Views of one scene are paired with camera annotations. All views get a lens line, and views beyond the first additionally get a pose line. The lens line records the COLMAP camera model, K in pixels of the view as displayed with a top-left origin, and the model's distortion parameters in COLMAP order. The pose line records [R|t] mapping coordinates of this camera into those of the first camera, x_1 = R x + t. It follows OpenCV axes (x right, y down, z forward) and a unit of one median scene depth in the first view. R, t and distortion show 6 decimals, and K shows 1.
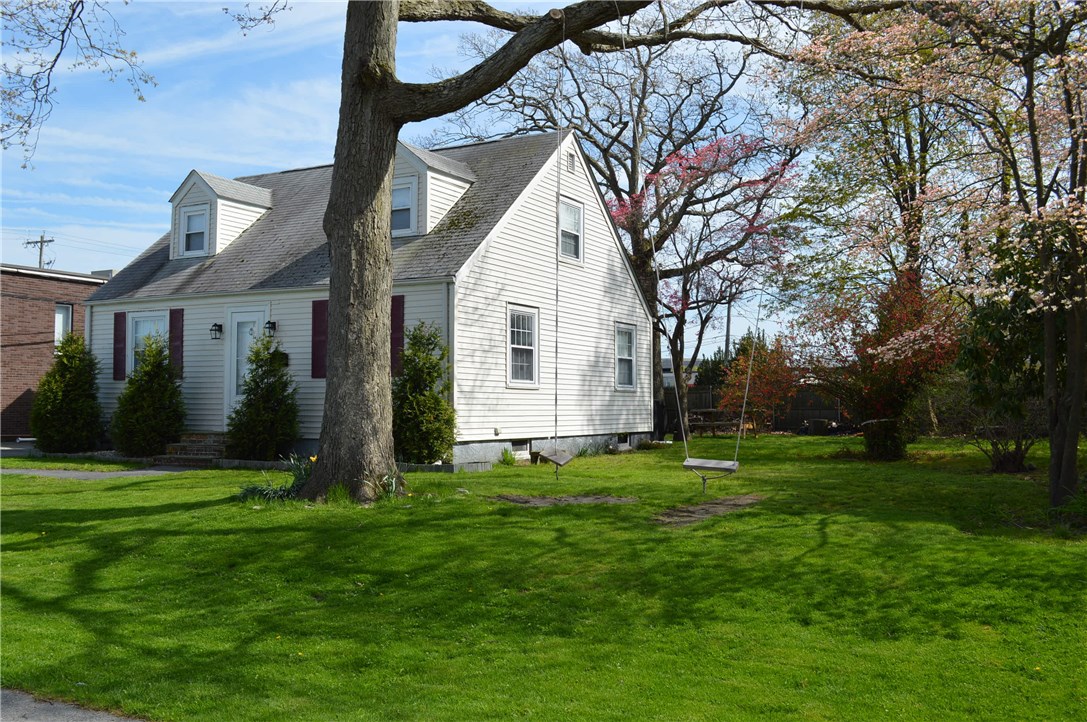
lens RADIAL K [[1033.8, 0, 543.5], [0, 1033.8, 361.0], [0, 0, 1]] dist [-0.085350, -0.002786]
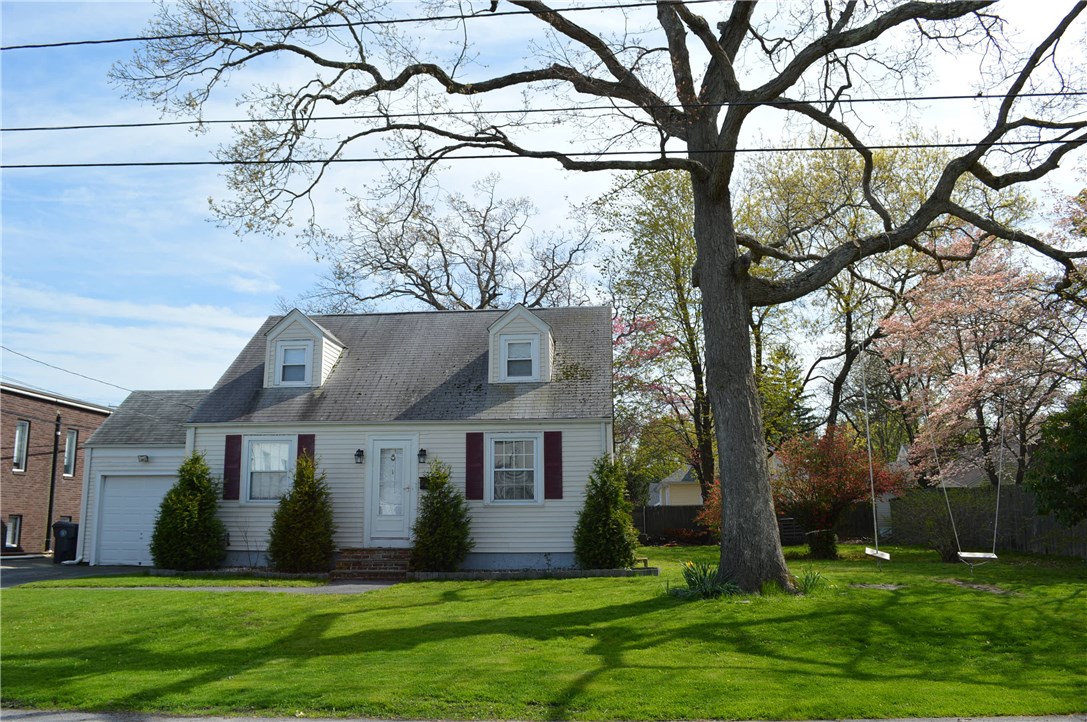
lens RADIAL K [[871.5, 0, 543.5], [0, 871.5, 361.0], [0, 0, 1]] dist [-0.083387, 0.000267]
pose [[0.920970, 0.065387, 0.384108, -0.485642], [-0.009406, 0.989262, -0.145849, 0.003862], [-0.389520, 0.130710, 0.911696, 0.048565]]
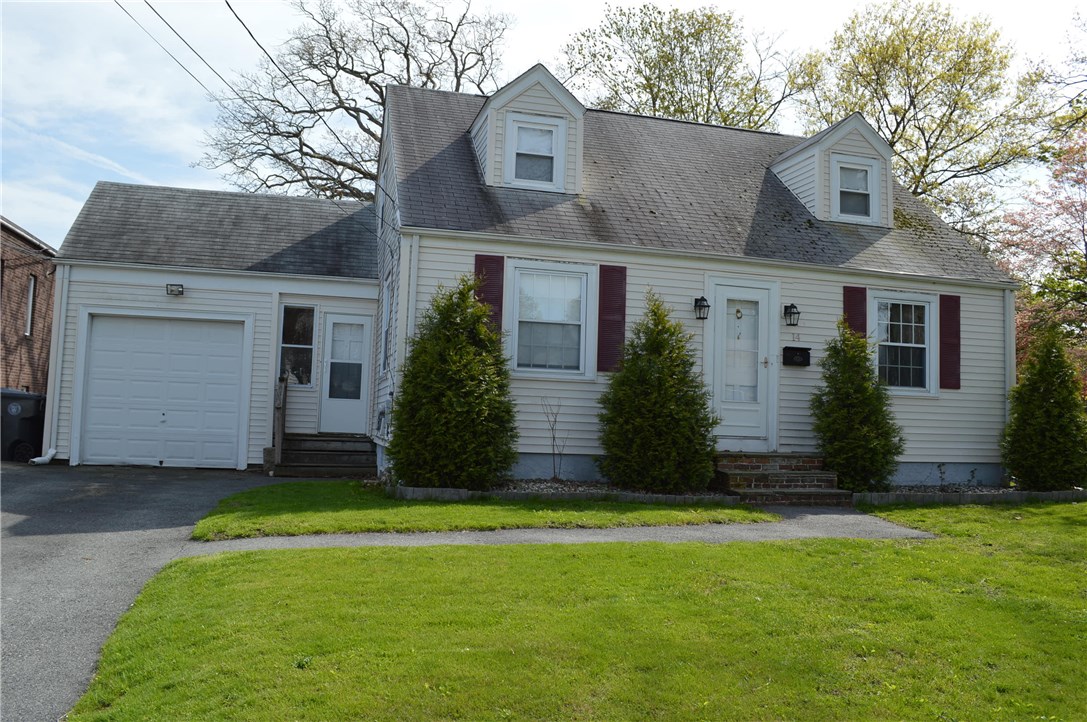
lens RADIAL K [[871.5, 0, 543.5], [0, 871.5, 361.0], [0, 0, 1]] dist [-0.083387, 0.000267]
pose [[0.737856, 0.068765, 0.671447, -0.767657], [-0.061702, 0.997503, -0.034353, 0.033113], [-0.672132, -0.016083, 0.740256, 0.609807]]
